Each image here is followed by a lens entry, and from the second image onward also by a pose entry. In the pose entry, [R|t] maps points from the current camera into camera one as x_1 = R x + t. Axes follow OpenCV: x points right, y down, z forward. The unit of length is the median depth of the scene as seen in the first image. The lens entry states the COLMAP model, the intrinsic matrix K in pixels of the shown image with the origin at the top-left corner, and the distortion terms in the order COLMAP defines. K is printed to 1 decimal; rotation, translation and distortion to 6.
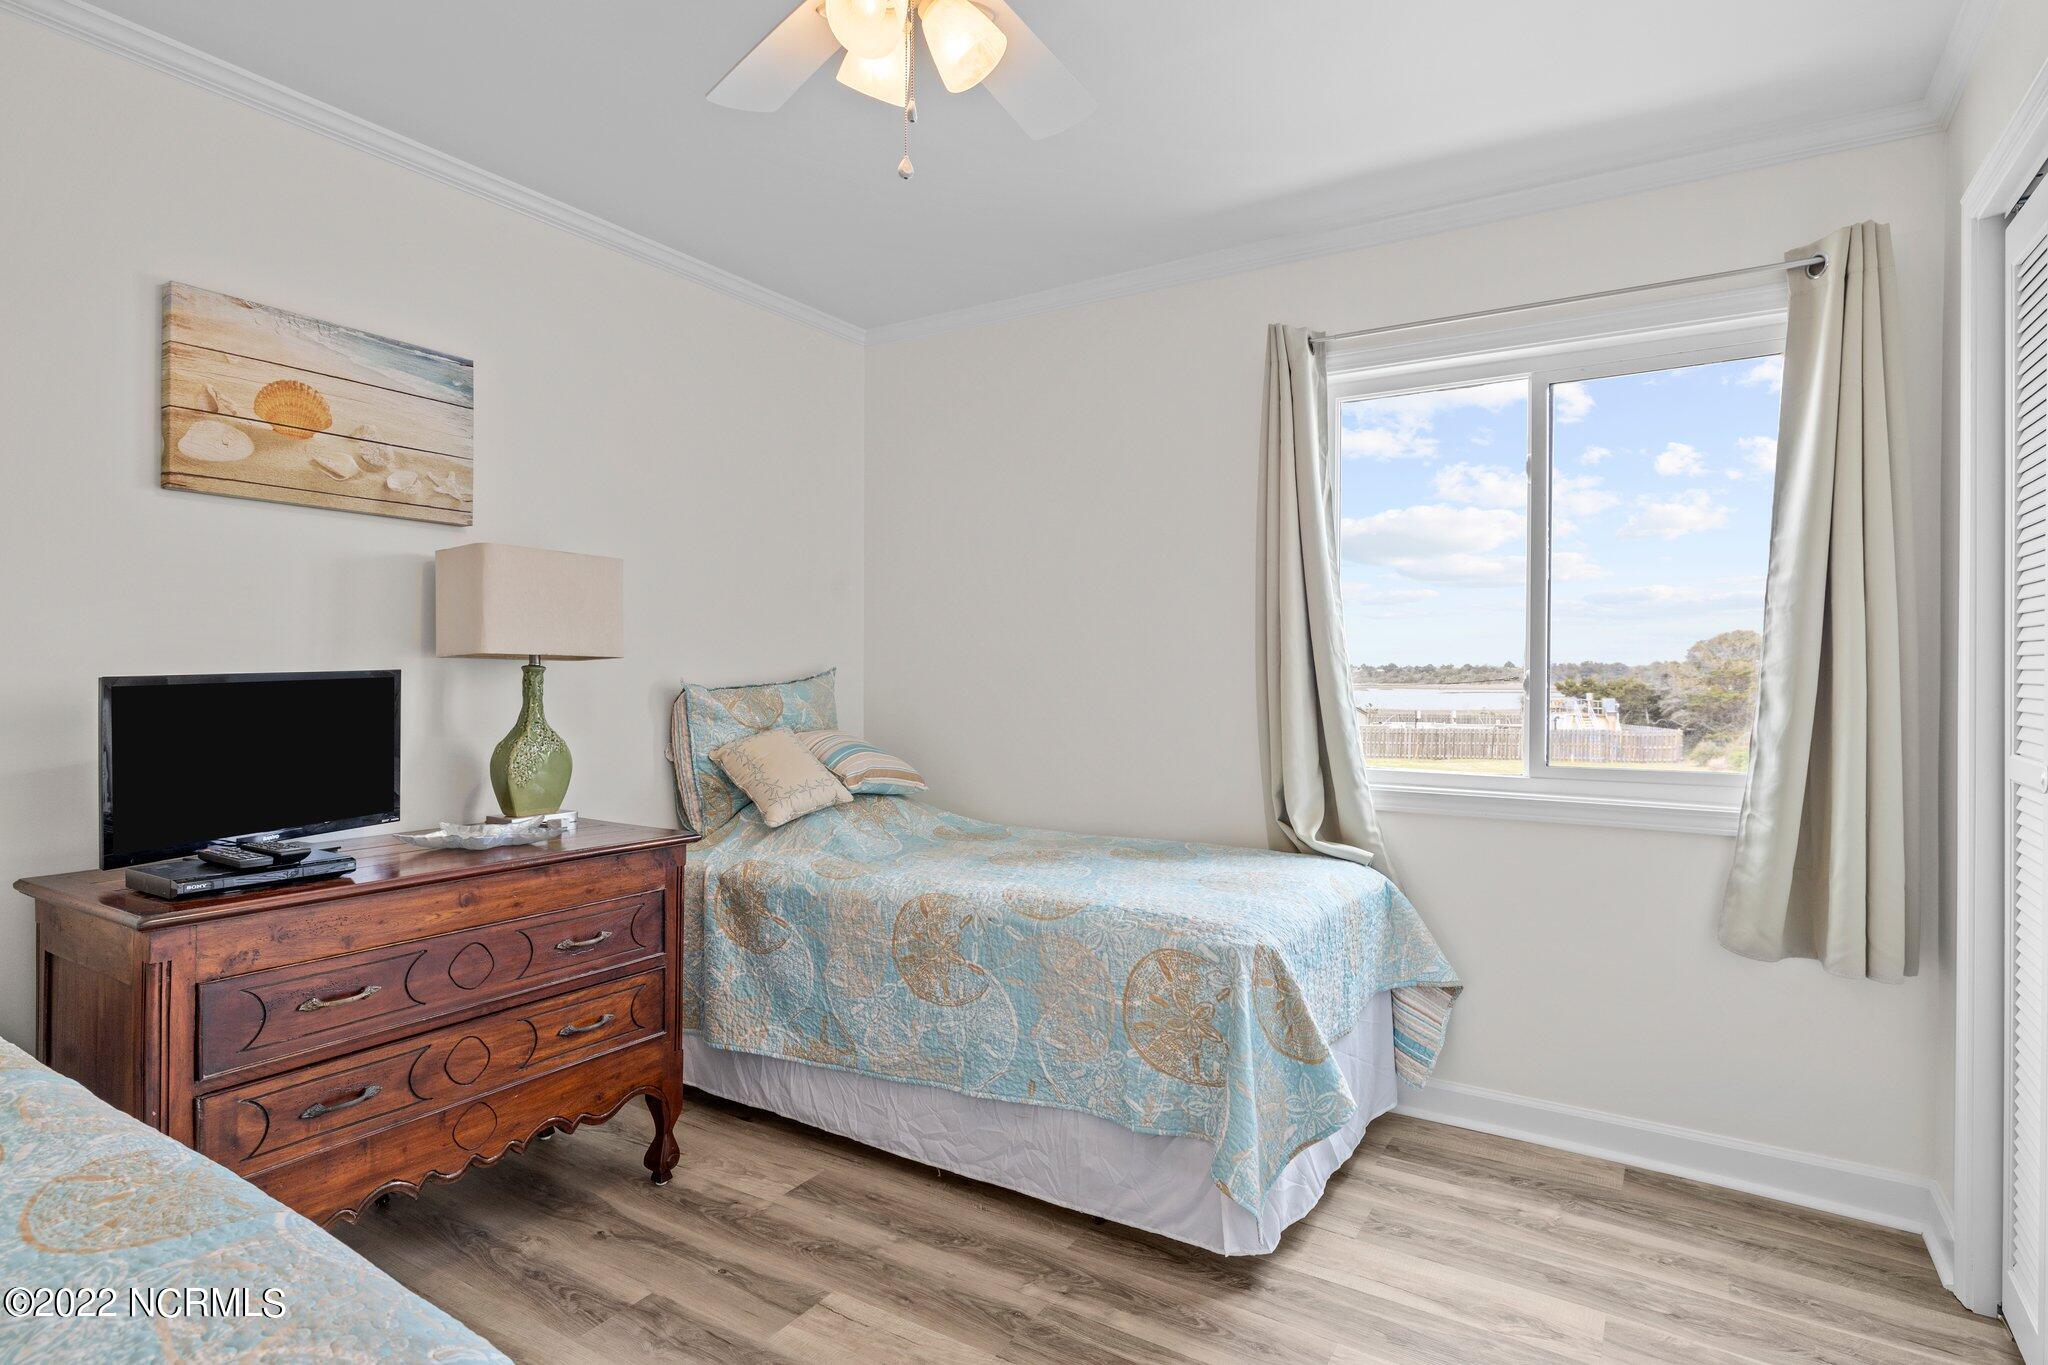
lens RADIAL K [[1051.5, 0, 1024.1], [0, 1051.5, 682.0], [0, 0, 1]] dist [0.001070, -0.004008]
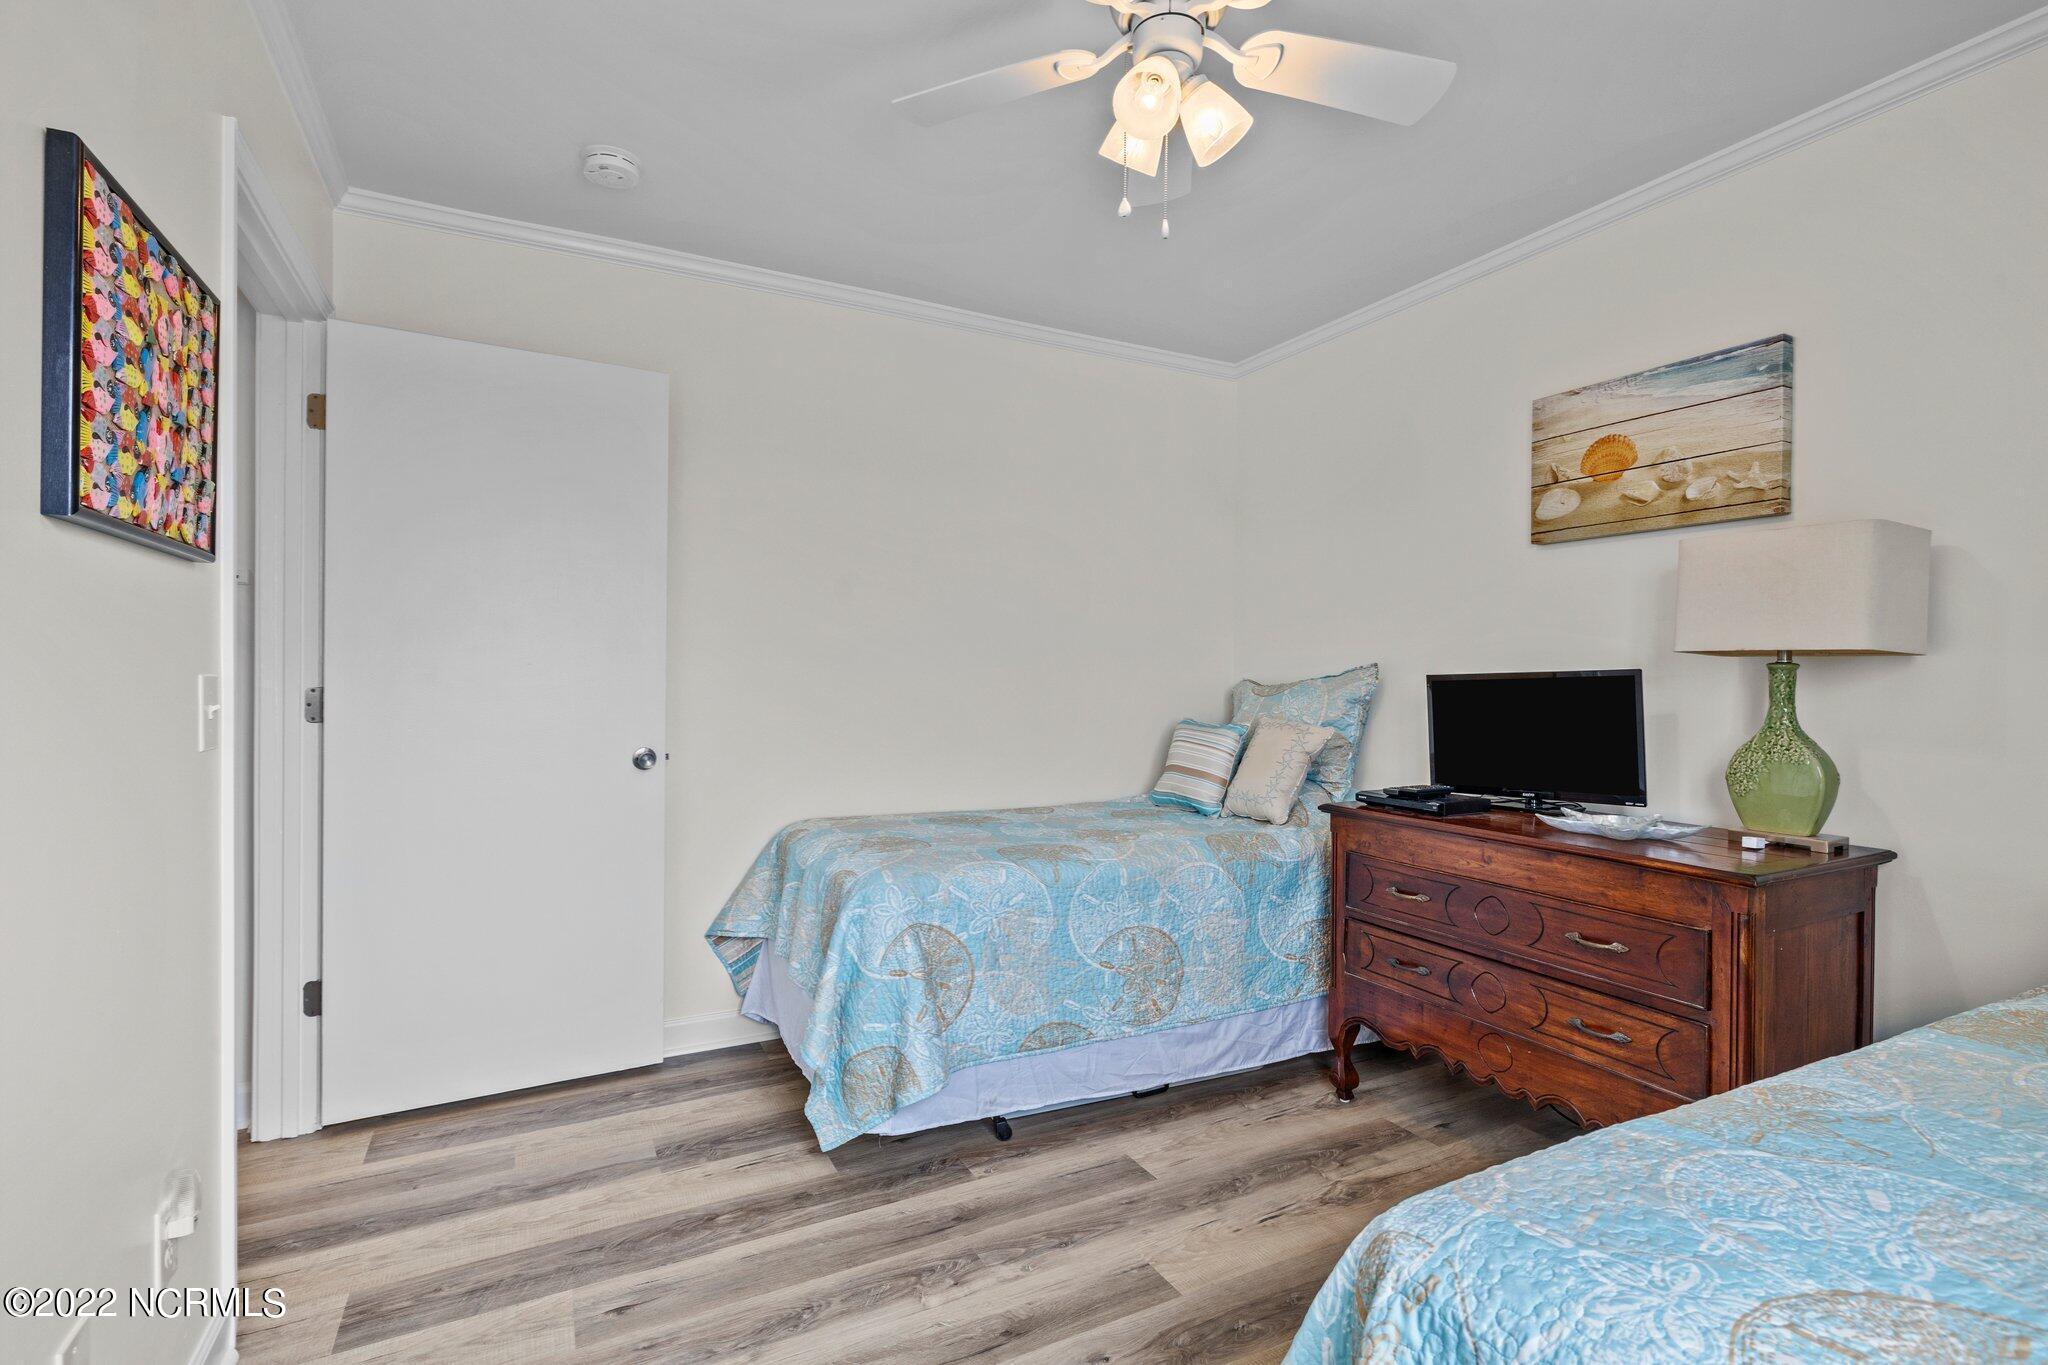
lens RADIAL K [[970.4, 0, 1024.0], [0, 970.4, 681.7], [0, 0, 1]] dist [-0.005253, 0.000189]
pose [[-0.511573, -0.002700, -0.859235, 0.610221], [-0.012273, 0.999916, 0.004165, 0.005324], [0.859152, 0.012676, -0.511564, 0.966469]]
